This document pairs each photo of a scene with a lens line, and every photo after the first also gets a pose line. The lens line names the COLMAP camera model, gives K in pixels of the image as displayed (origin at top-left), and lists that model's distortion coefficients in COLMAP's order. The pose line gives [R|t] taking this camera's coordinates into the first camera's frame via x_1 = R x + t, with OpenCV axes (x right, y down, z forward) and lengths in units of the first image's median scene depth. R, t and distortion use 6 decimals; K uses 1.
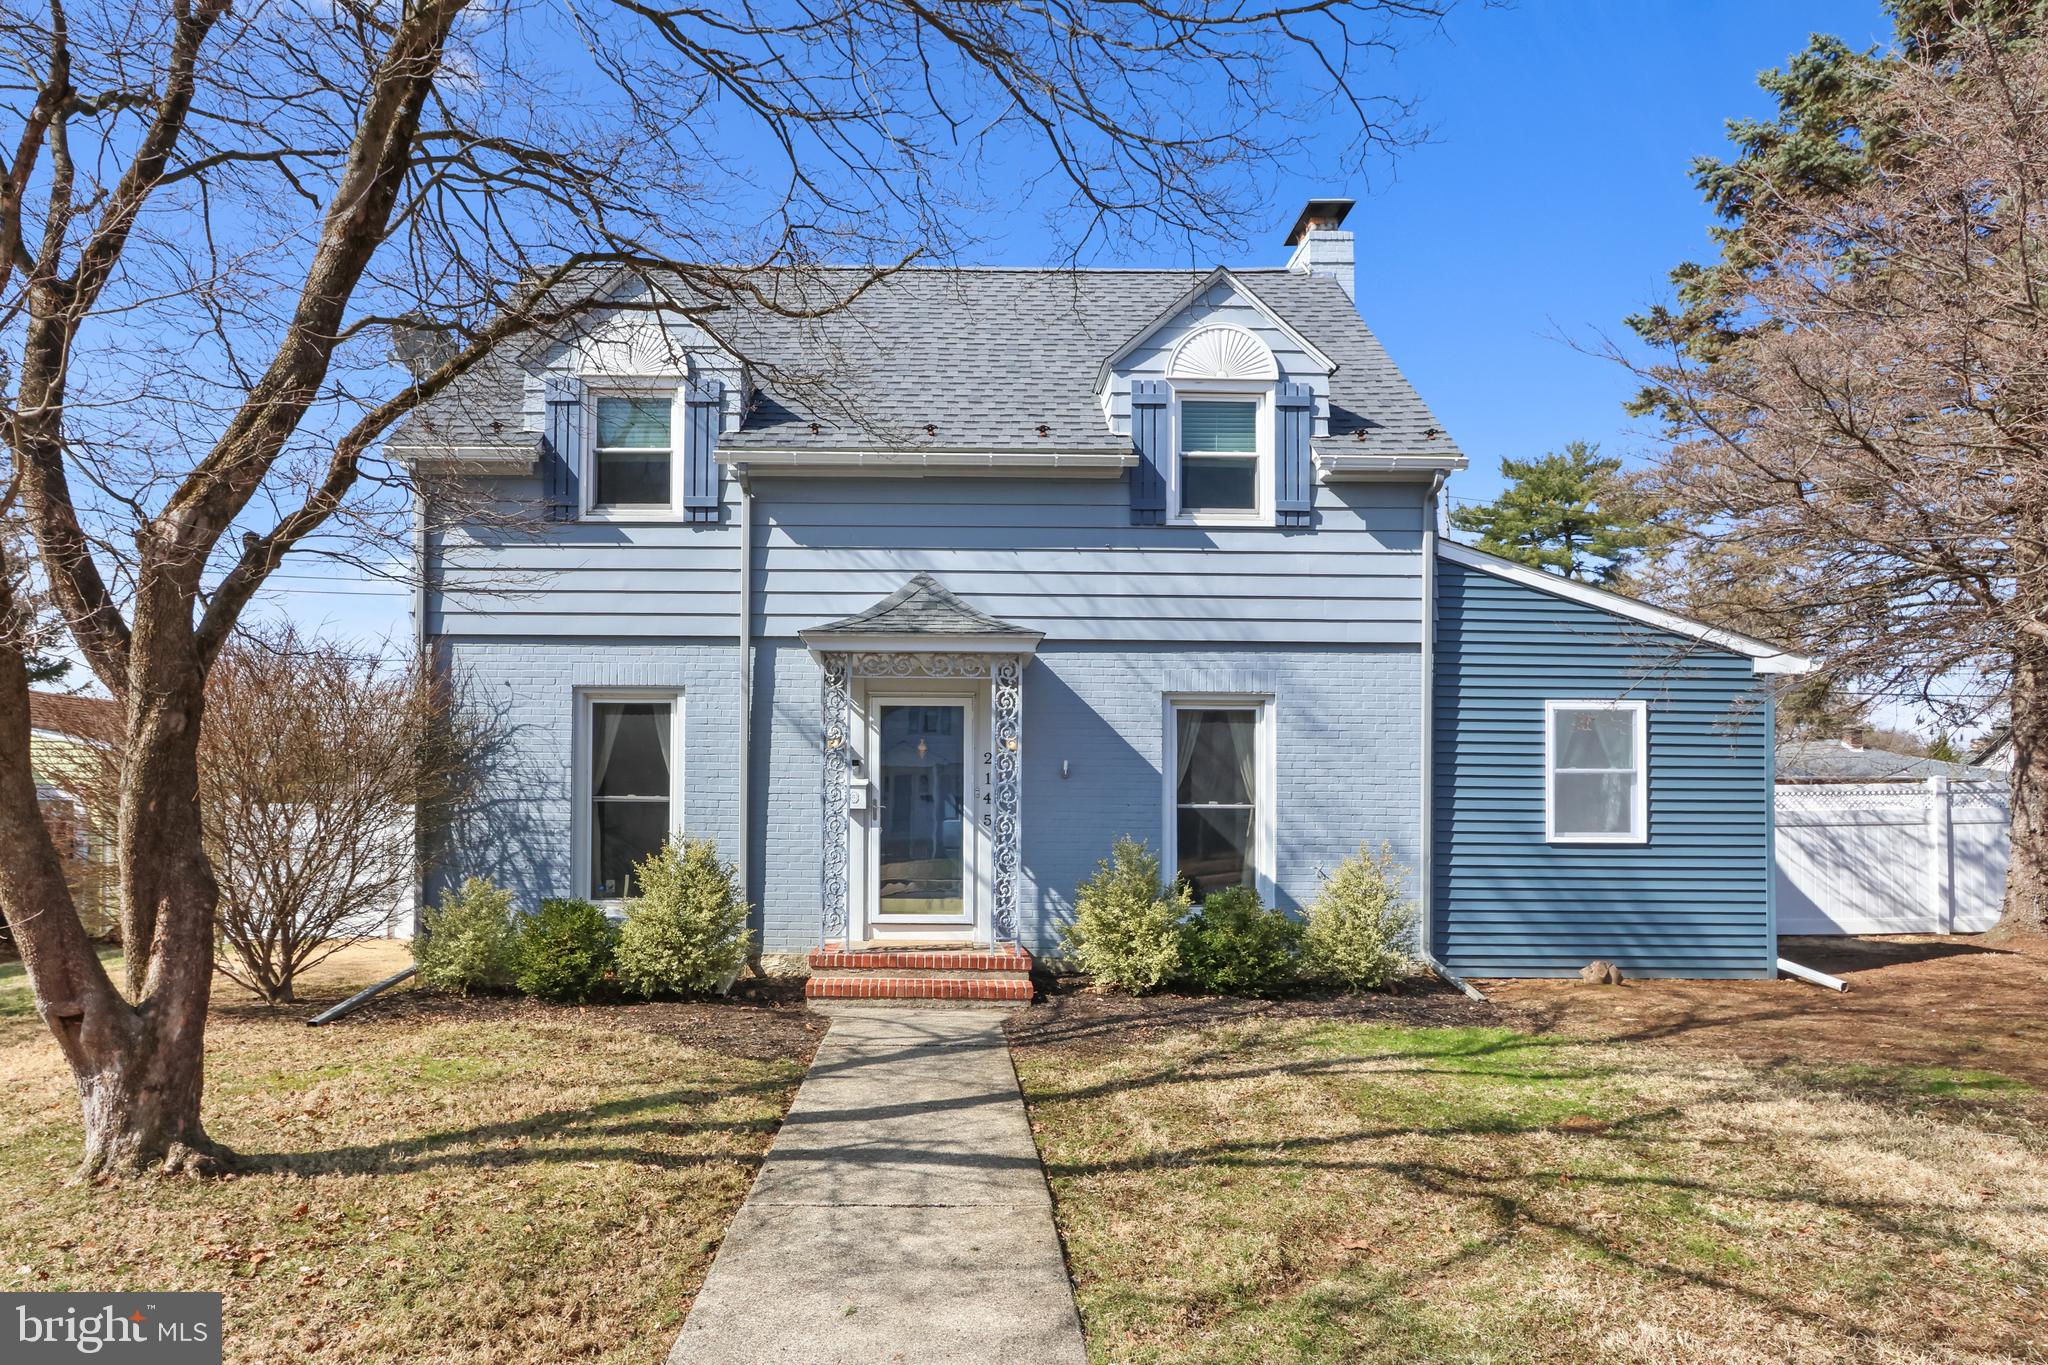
lens RADIAL K [[1143.7, 0, 976.0], [0, 1143.7, 827.4], [0, 0, 1]] dist [0.001559, 0.000103]
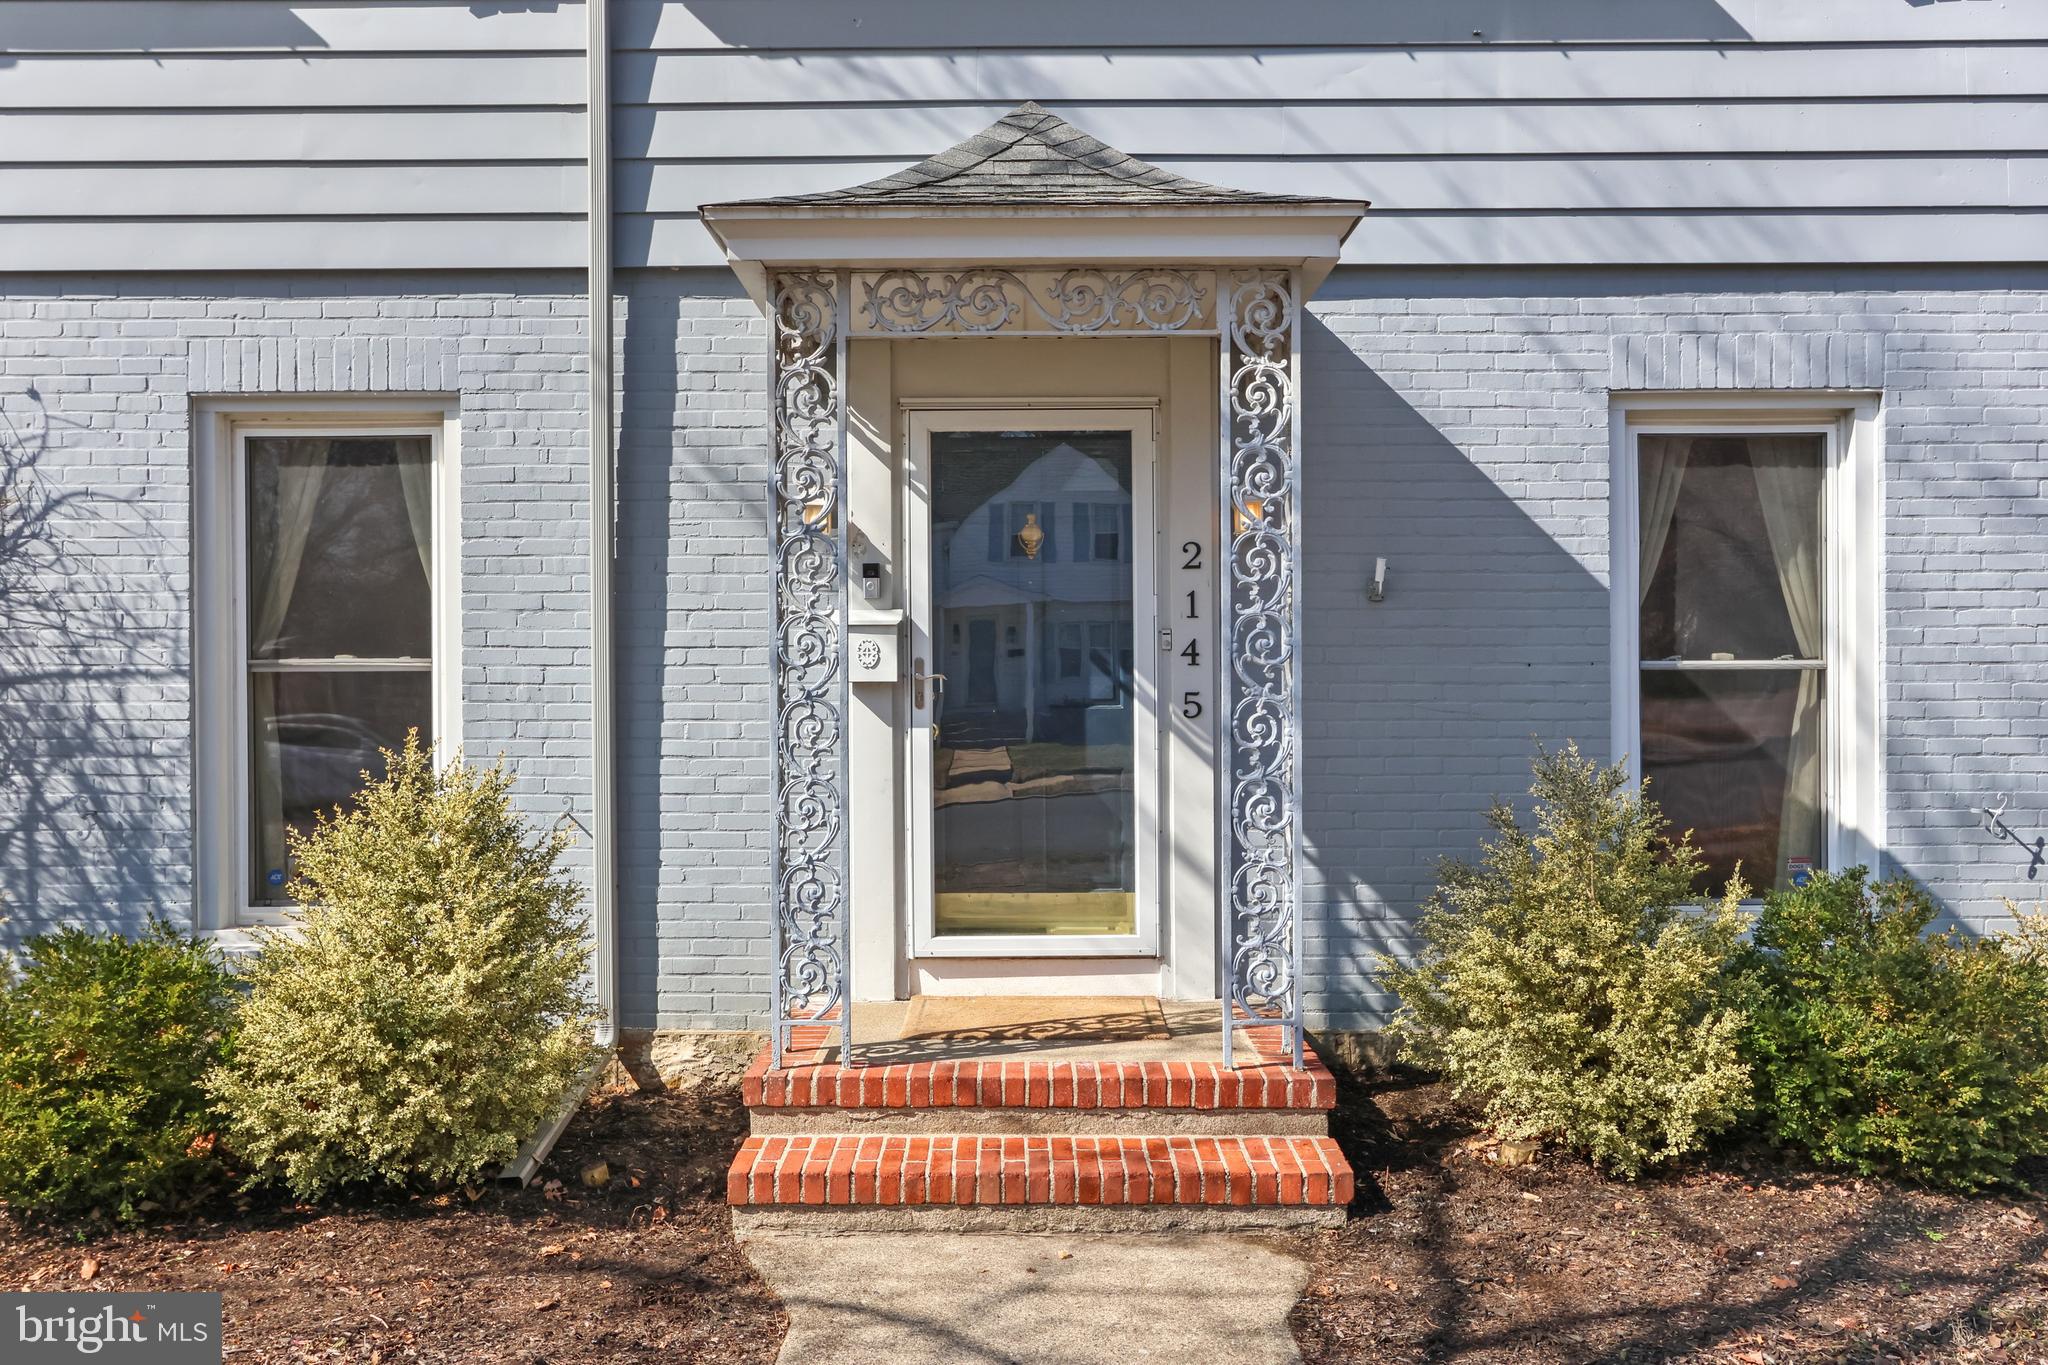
lens RADIAL K [[1618.6, 0, 1024.8], [0, 1618.6, 686.8], [0, 0, 1]] dist [-0.046452, -0.003043]
pose [[0.999184, -0.012446, -0.038423, -0.028749], [0.012258, 0.999912, -0.005115, -0.011297], [0.038483, 0.004639, 0.999248, 0.430063]]
